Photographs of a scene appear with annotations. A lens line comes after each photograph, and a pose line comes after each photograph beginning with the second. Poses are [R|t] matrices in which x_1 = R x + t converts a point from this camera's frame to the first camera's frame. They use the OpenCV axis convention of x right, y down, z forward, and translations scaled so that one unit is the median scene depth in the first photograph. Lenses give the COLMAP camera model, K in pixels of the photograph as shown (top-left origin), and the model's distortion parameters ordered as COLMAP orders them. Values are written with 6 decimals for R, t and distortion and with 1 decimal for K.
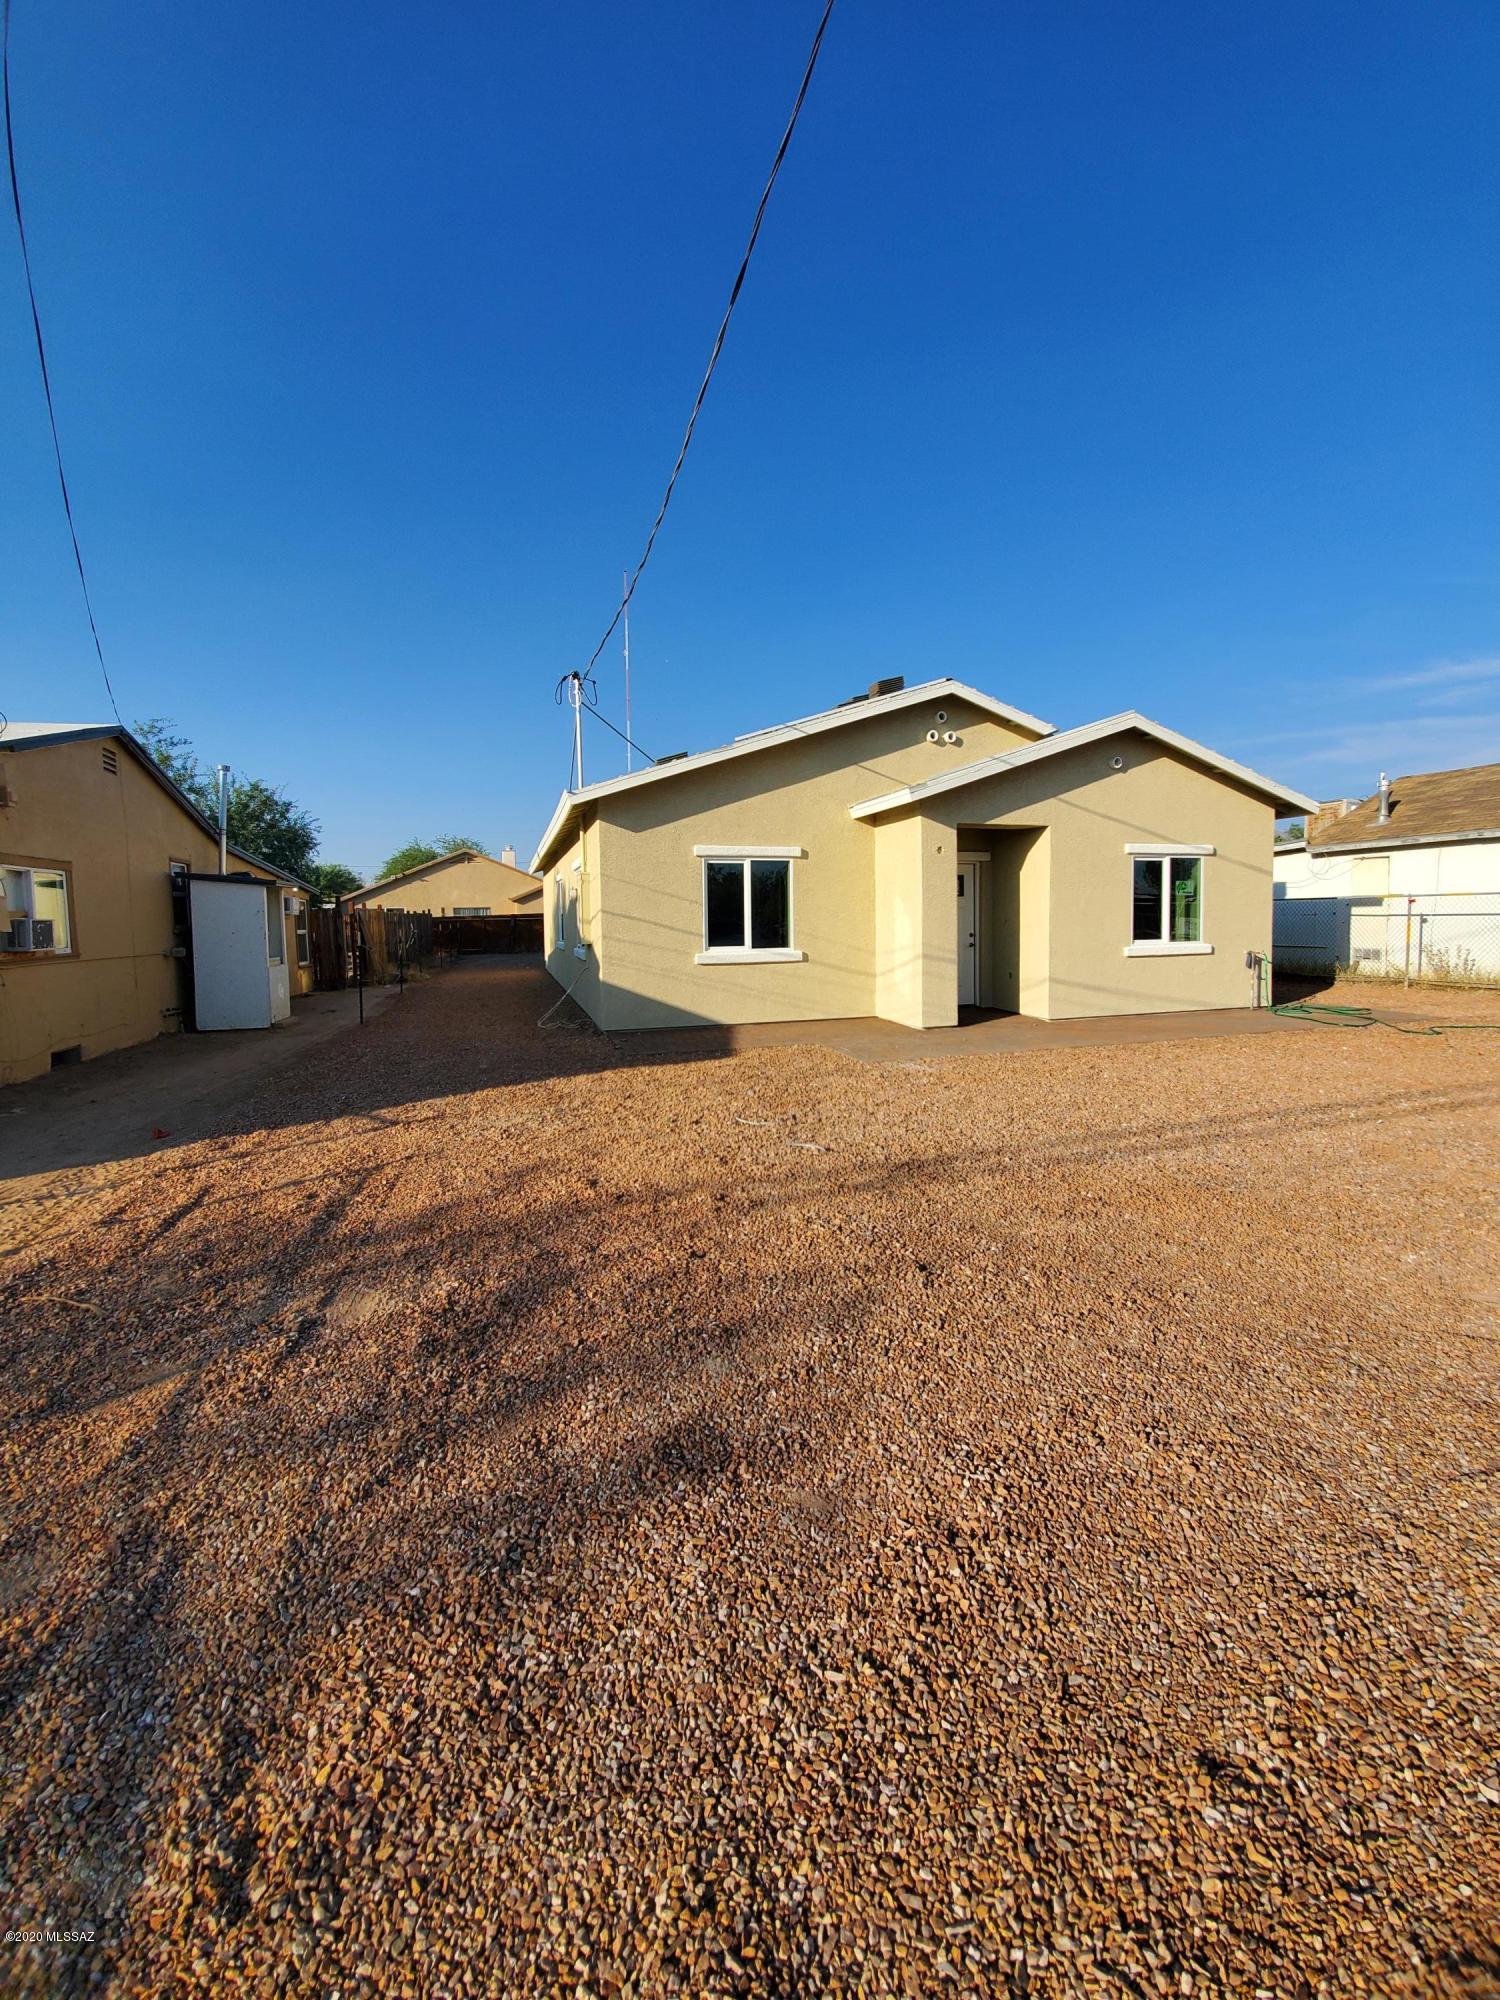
lens RADIAL K [[809.7, 0, 752.5], [0, 809.7, 945.1], [0, 0, 1]] dist [0.004217, -0.000128]
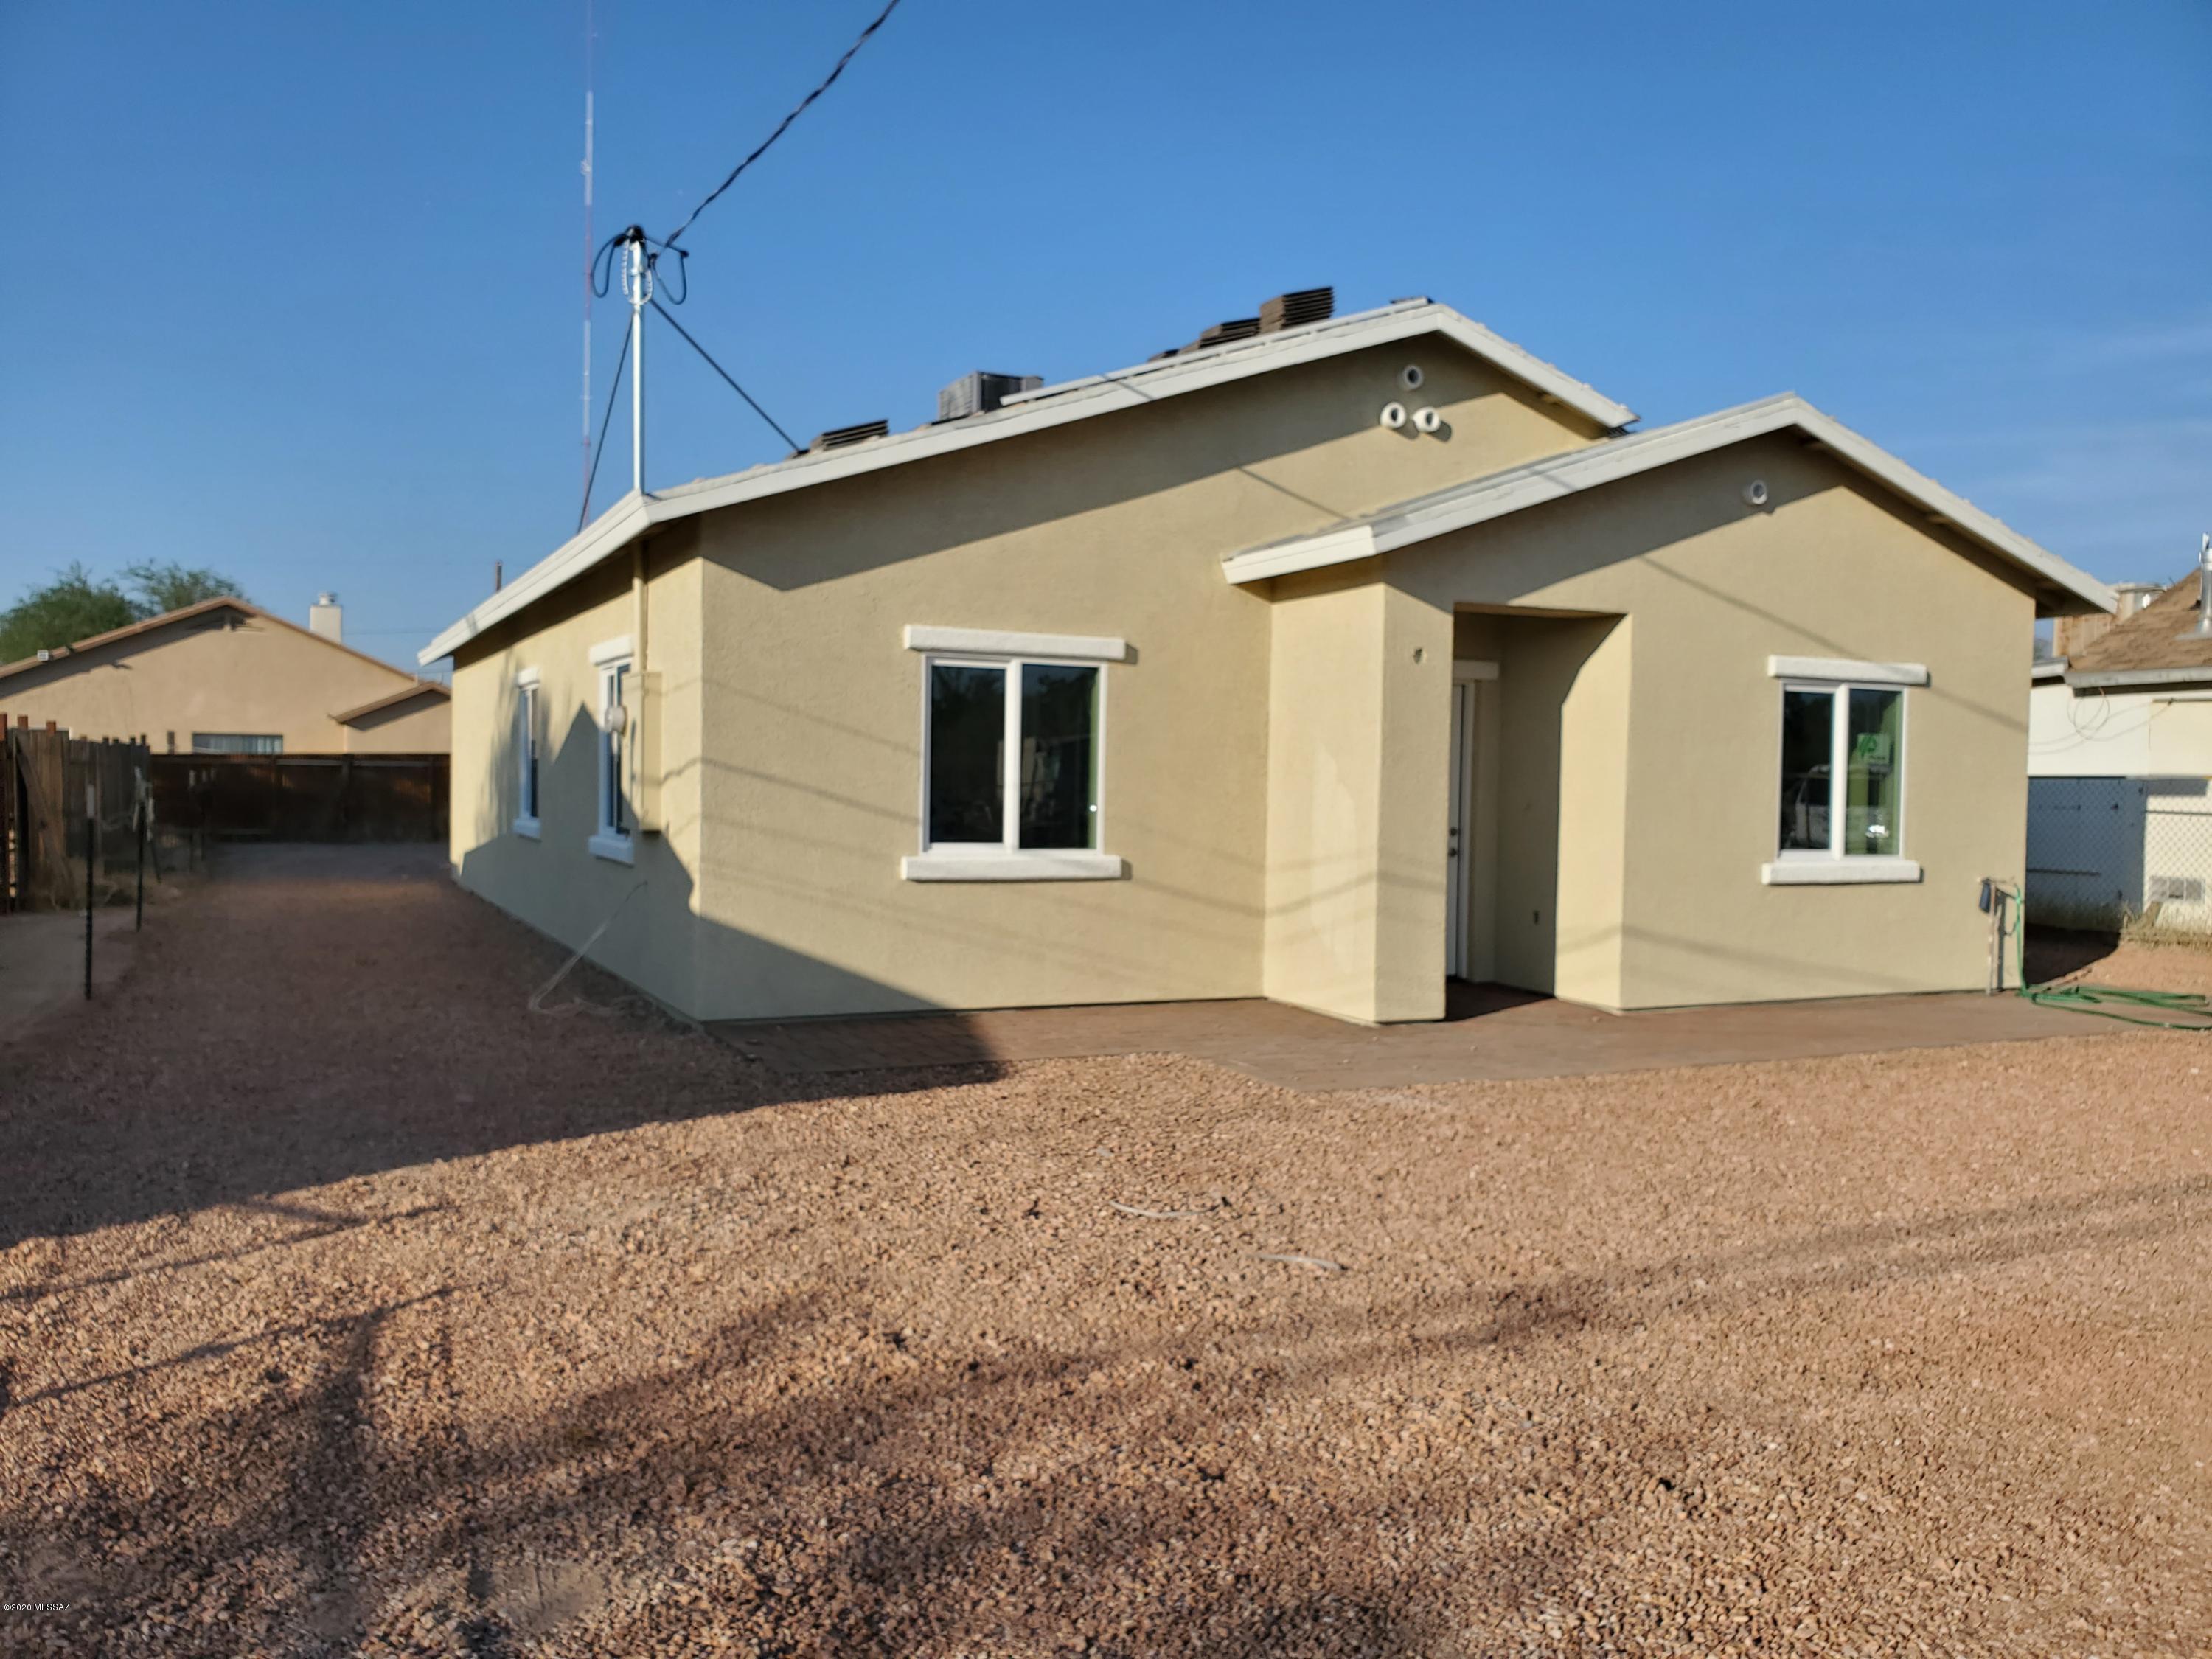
lens RADIAL K [[1784.7, 0, 1106.0], [0, 1784.7, 829.5], [0, 0, 1]] dist [0.000083, 0.009197]
pose [[0.989346, 0.026514, 0.143146, -0.097690], [-0.025705, 0.999641, -0.007496, -0.000497], [-0.143294, 0.003737, 0.989673, -0.023545]]
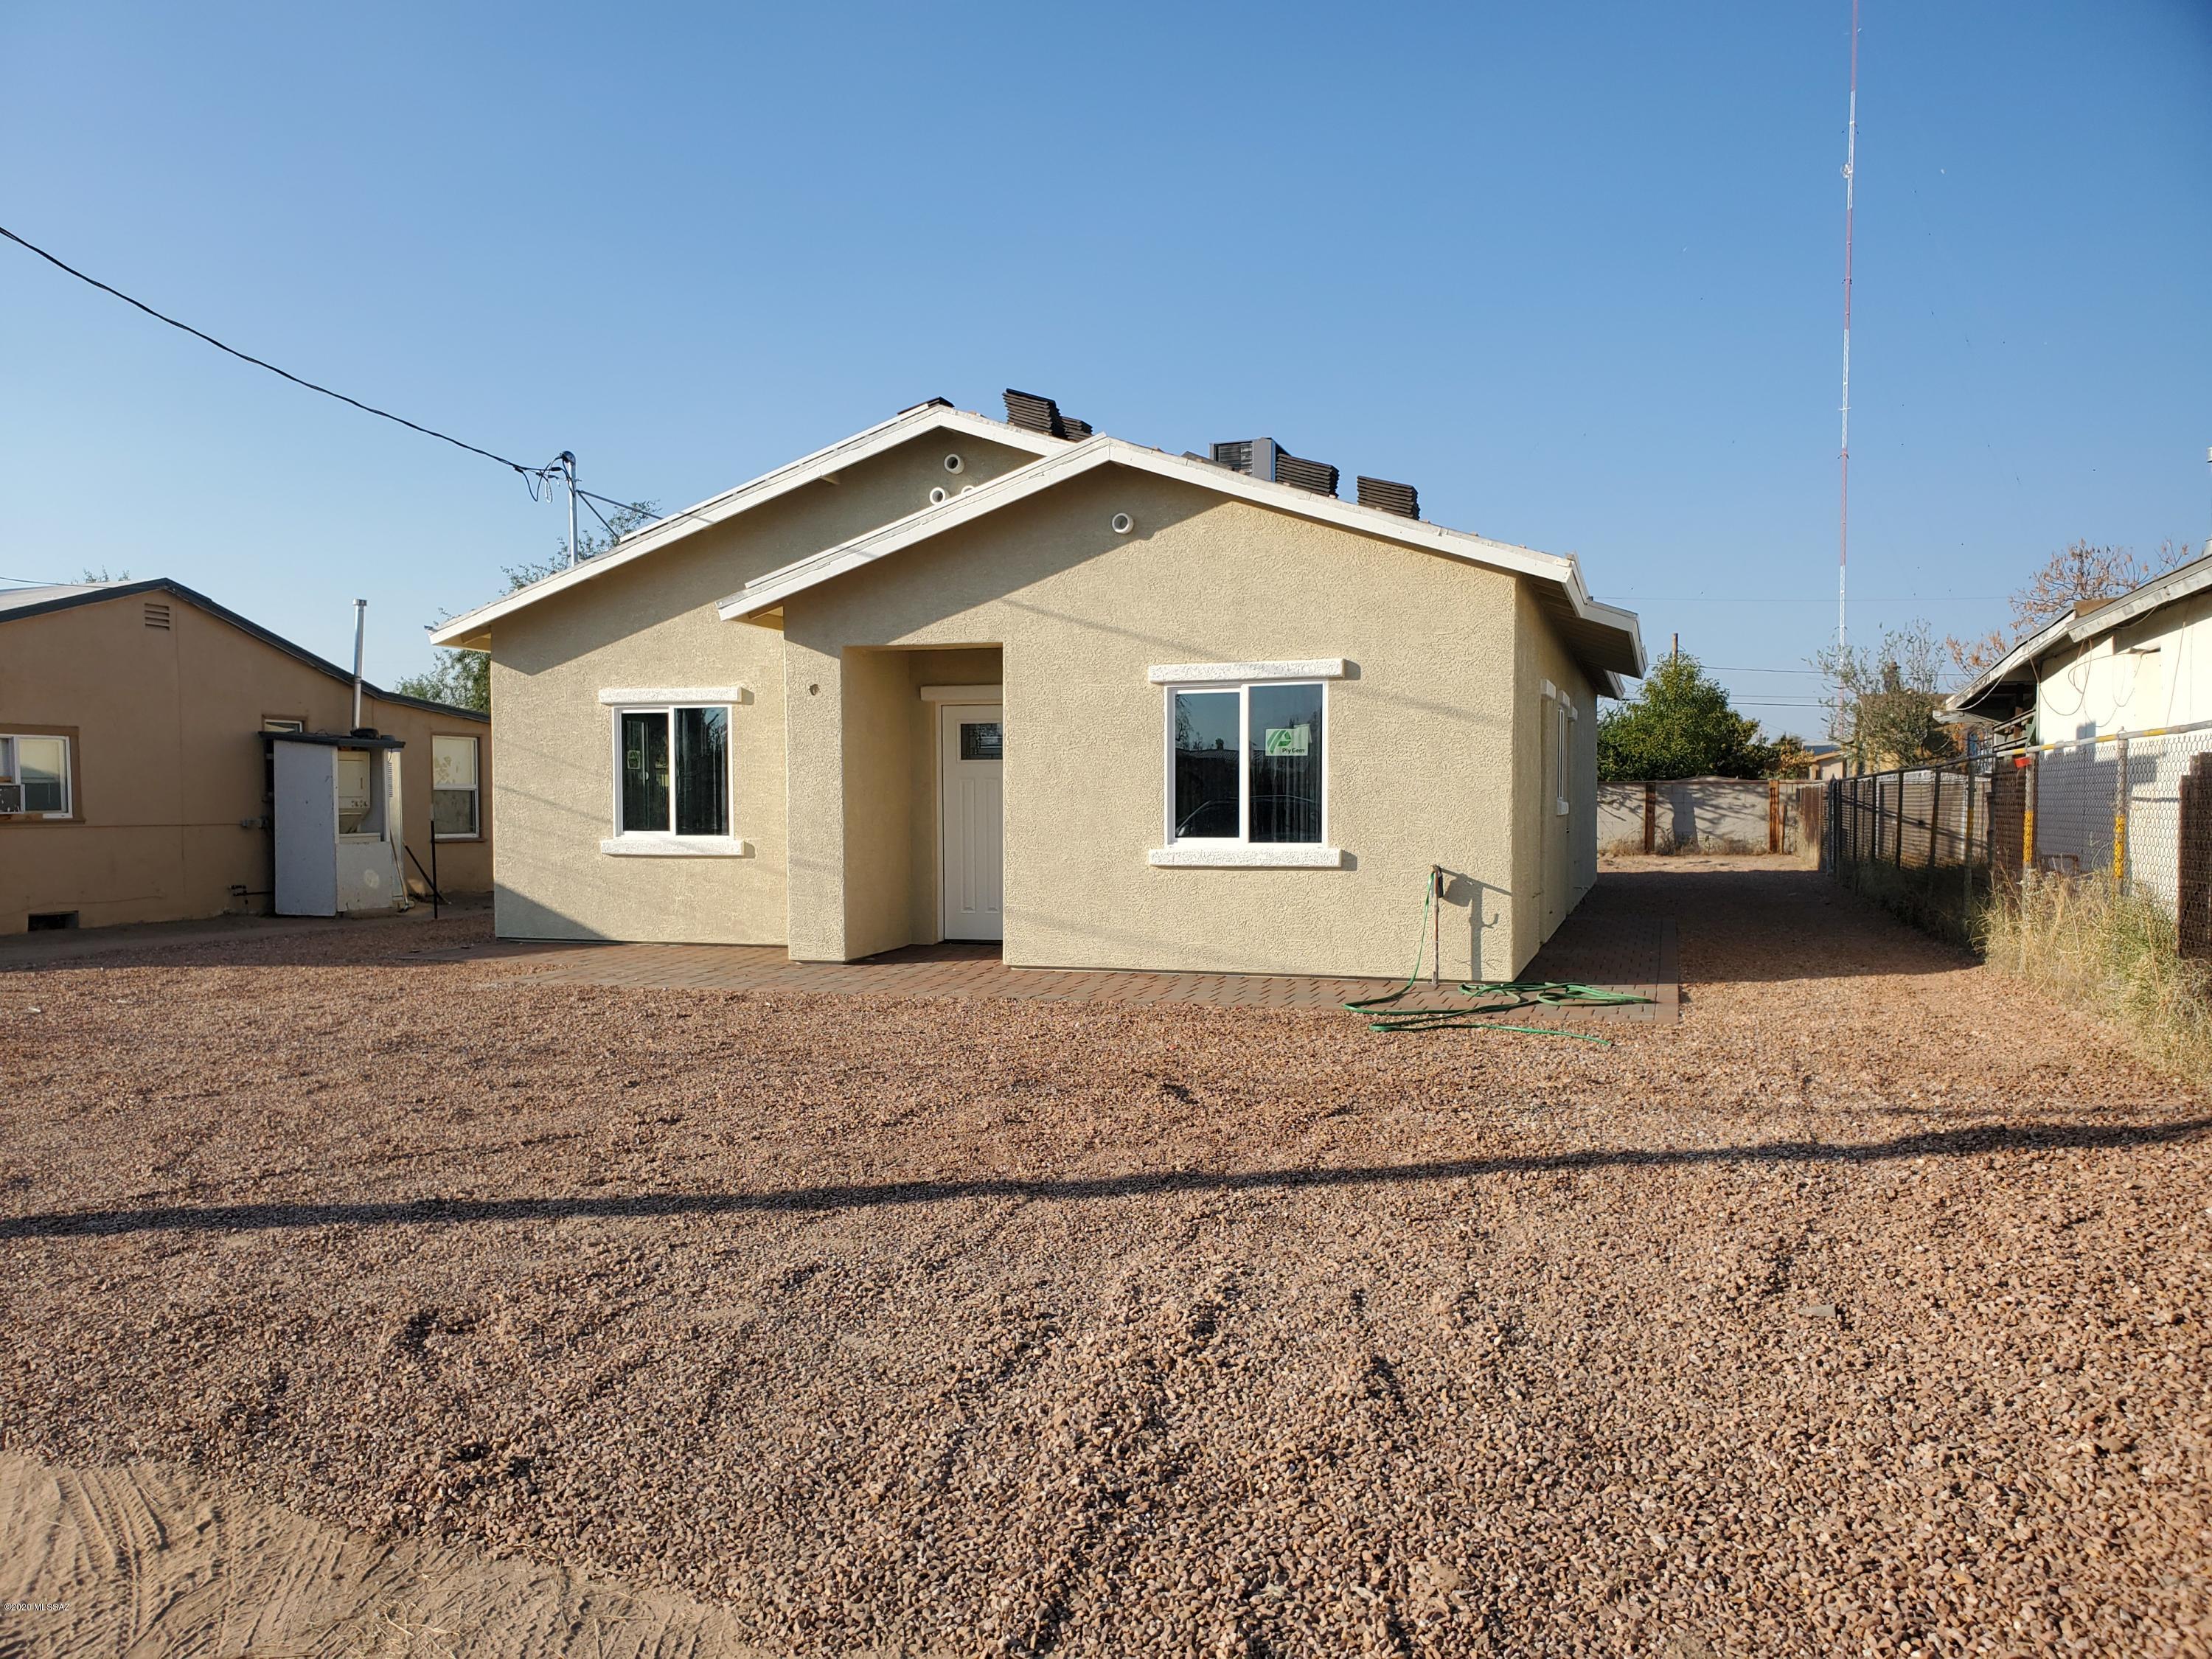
lens RADIAL K [[1678.6, 0, 1106.0], [0, 1678.6, 829.5], [0, 0, 1]] dist [0.282246, -0.425504]
pose [[0.793148, 0.025073, -0.608513, 1.191960], [-0.024282, 0.999660, 0.009540, -0.022210], [0.608545, 0.007209, 0.793487, 0.054888]]
